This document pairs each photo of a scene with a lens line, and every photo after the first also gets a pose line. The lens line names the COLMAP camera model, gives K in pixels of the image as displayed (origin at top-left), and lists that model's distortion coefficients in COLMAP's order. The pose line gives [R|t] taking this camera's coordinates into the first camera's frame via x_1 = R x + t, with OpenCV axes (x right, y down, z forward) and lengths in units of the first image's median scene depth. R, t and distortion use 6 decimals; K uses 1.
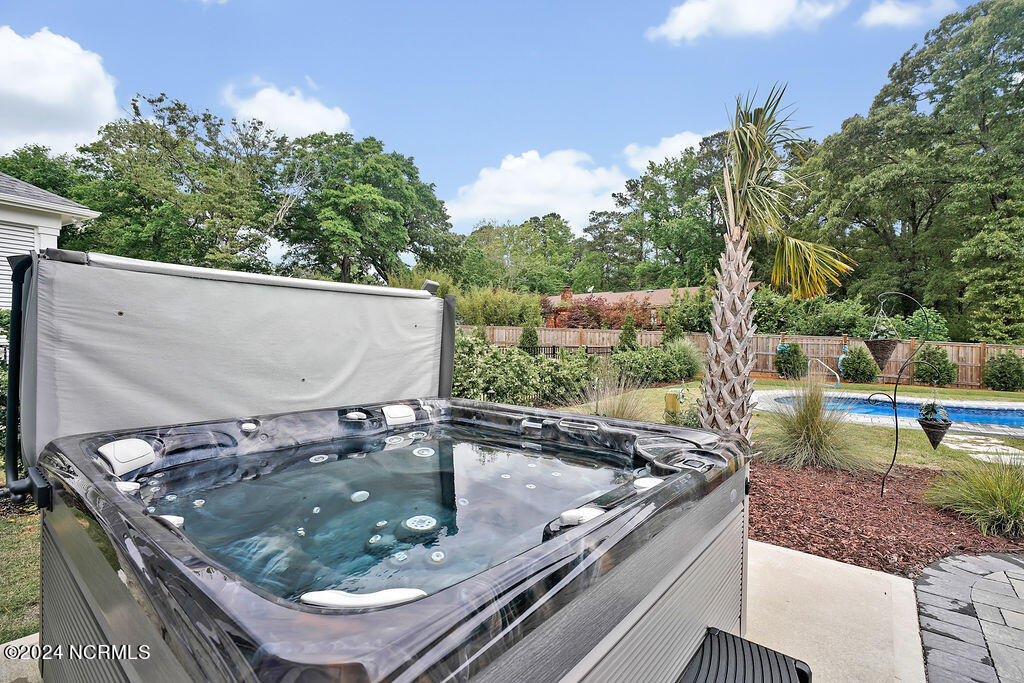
lens RADIAL K [[468.6, 0, 513.9], [0, 468.6, 341.2], [0, 0, 1]] dist [-0.010510, 0.005477]
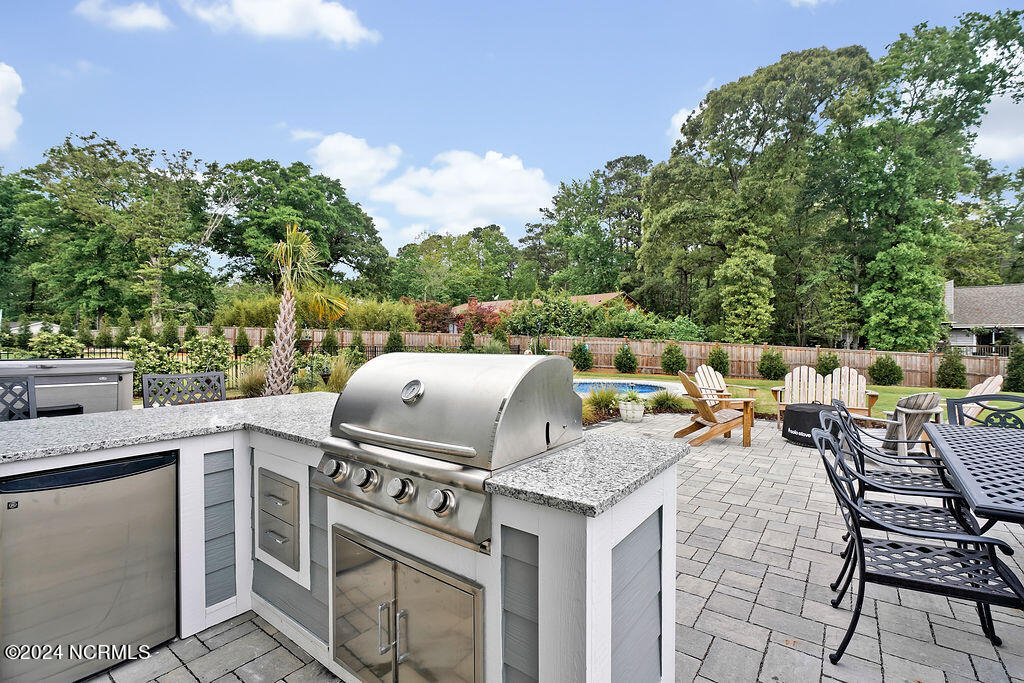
lens RADIAL K [[468.6, 0, 519.4], [0, 468.6, 341.8], [0, 0, 1]] dist [-0.010510, 0.005477]
pose [[0.998963, -0.006666, 0.045033, 0.188137], [0.006854, 0.999968, -0.004025, 0.001883], [-0.045005, 0.004330, 0.998977, -0.154279]]
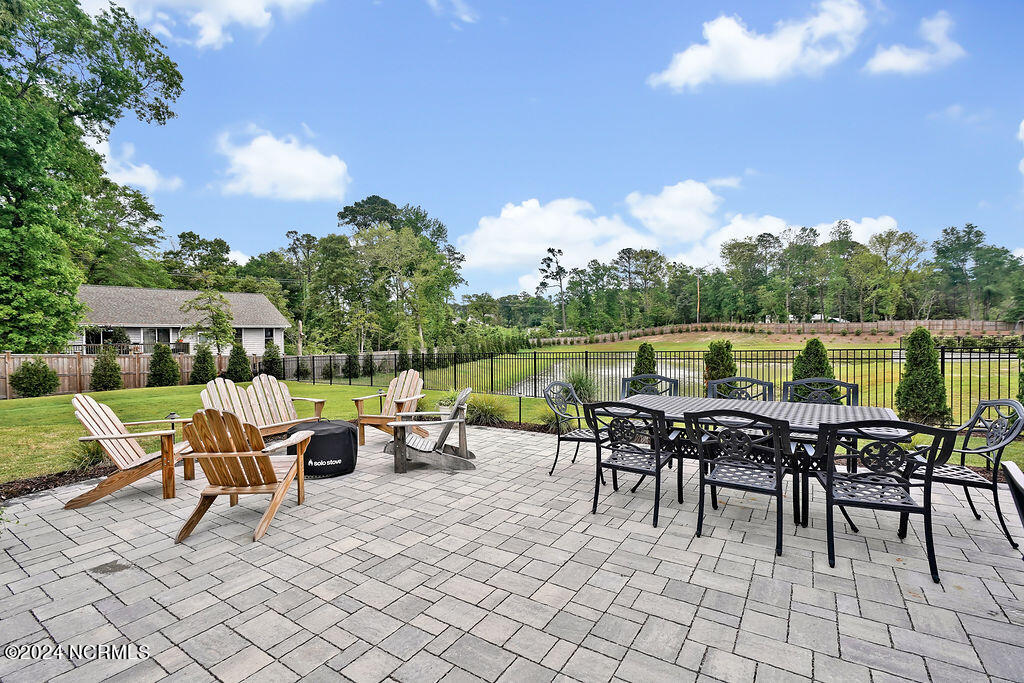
lens RADIAL K [[468.6, 0, 507.1], [0, 468.6, 342.0], [0, 0, 1]] dist [-0.010510, 0.005477]
pose [[-0.084065, -0.022667, 0.996202, 0.160079], [0.014407, 0.999609, 0.023961, -0.002080], [-0.996356, 0.016366, -0.083706, -0.033825]]
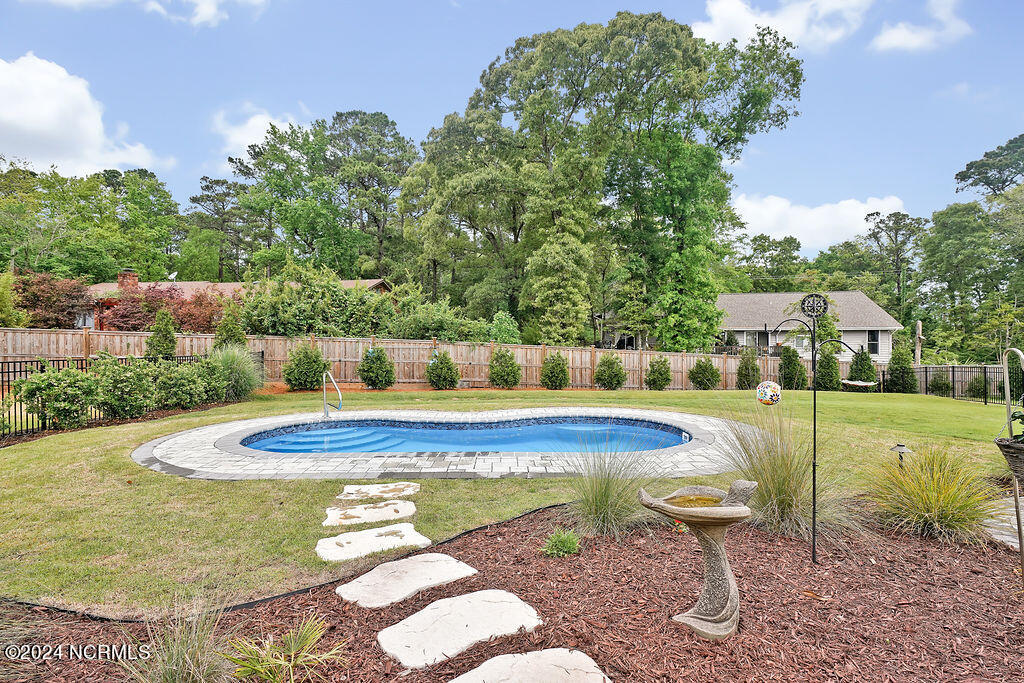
lens RADIAL K [[511.5, 0, 513.4], [0, 511.5, 339.6], [0, 0, 1]] dist [0.010564, 0.002332]
pose [[0.797387, -0.007385, 0.603423, 0.116214], [0.011876, 0.999923, -0.003457, -0.003009], [-0.603351, 0.009923, 0.797414, 0.047996]]
